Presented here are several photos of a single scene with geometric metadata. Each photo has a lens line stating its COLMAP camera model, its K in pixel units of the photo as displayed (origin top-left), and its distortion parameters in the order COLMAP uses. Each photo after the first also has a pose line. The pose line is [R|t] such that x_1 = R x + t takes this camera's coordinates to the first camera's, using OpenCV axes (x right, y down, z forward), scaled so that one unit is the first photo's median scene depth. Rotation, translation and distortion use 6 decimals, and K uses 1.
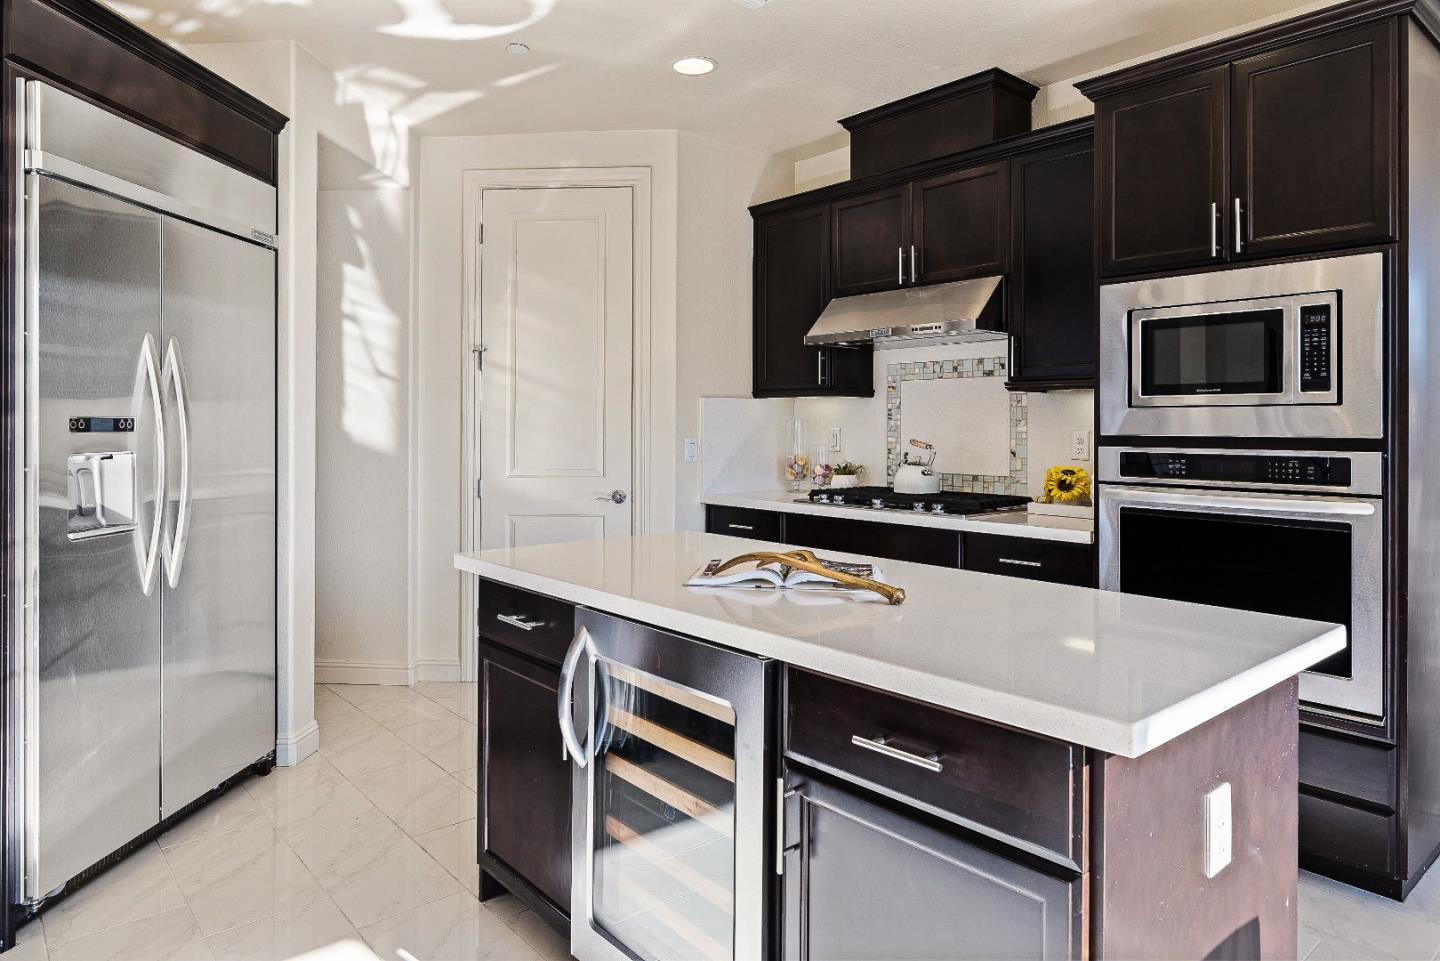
lens RADIAL K [[913.4, 0, 728.6], [0, 913.4, 422.0], [0, 0, 1]] dist [-0.002668, -0.001713]
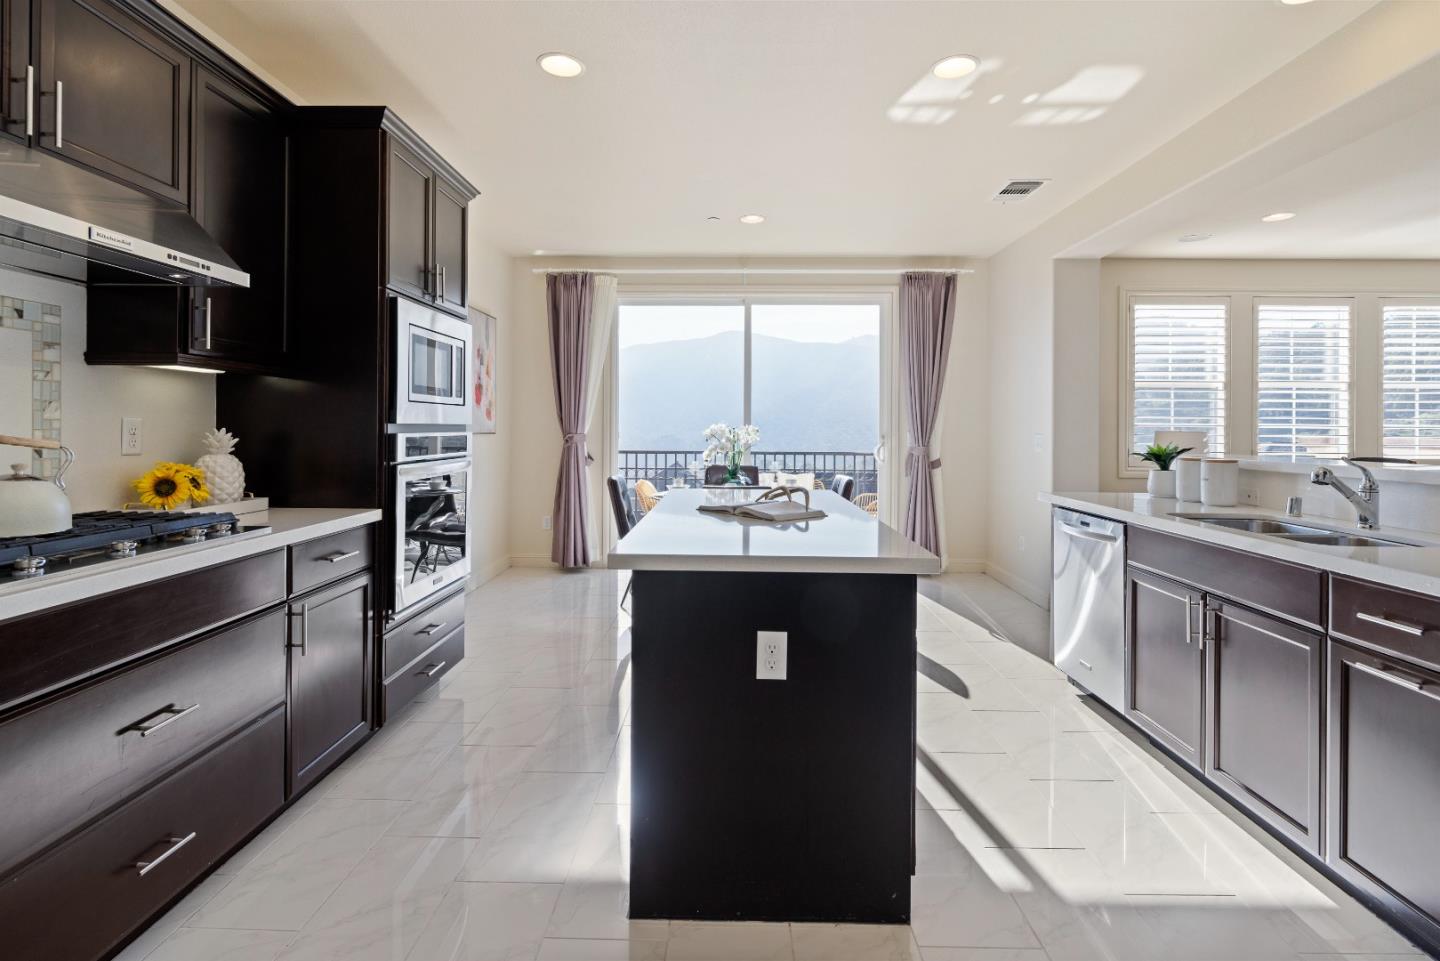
lens RADIAL K [[699.6, 0, 727.2], [0, 699.6, 428.1], [0, 0, 1]] dist [0.001981, 0.000865]
pose [[-0.747614, -0.011202, 0.664039, -0.519546], [-0.014447, 0.999895, 0.000603, 0.013667], [-0.663976, -0.009143, -0.747698, 1.416424]]
